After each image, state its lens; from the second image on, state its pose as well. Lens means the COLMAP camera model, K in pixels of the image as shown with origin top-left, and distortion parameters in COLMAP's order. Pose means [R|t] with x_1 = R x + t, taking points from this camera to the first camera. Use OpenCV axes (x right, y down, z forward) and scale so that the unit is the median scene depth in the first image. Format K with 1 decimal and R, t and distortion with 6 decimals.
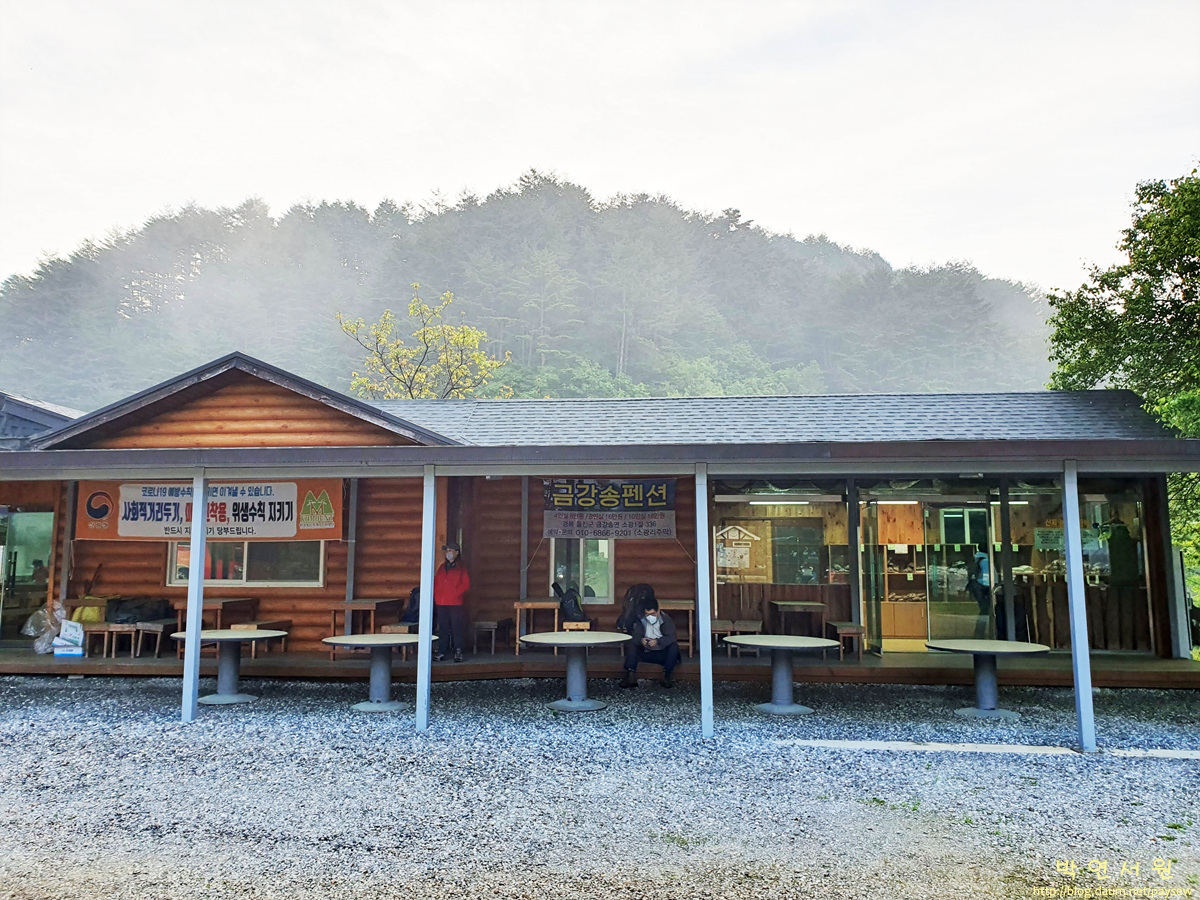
lens RADIAL K [[936.1, 0, 594.6], [0, 936.1, 453.8], [0, 0, 1]] dist [0.169806, -0.371822]
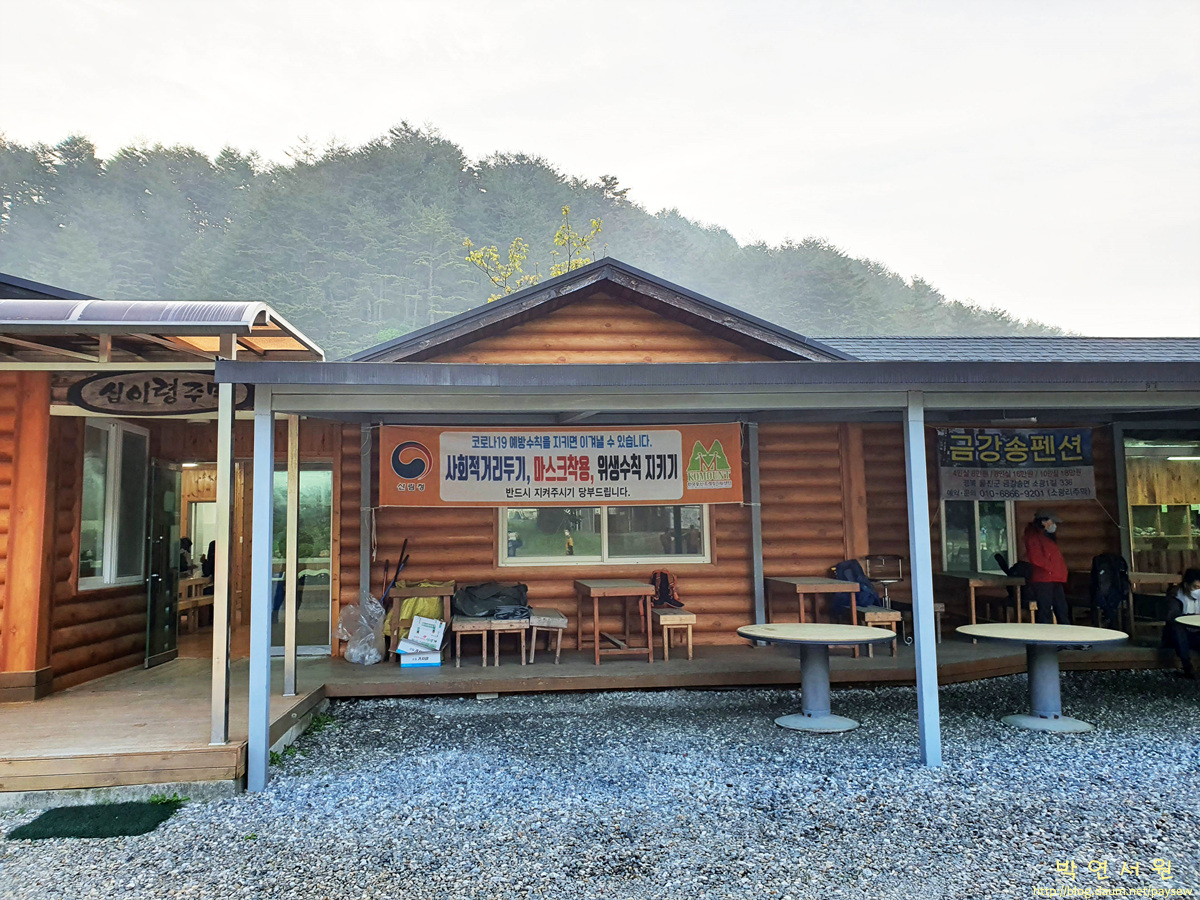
lens RADIAL K [[940.5, 0, 600.0], [0, 940.5, 450.0], [0, 0, 1]] dist [0.047910, -0.001448]
pose [[0.984361, -0.000749, 0.176162, -0.502653], [-0.004121, 0.999619, 0.027278, 0.025317], [-0.176115, -0.027577, 0.983983, 0.249132]]
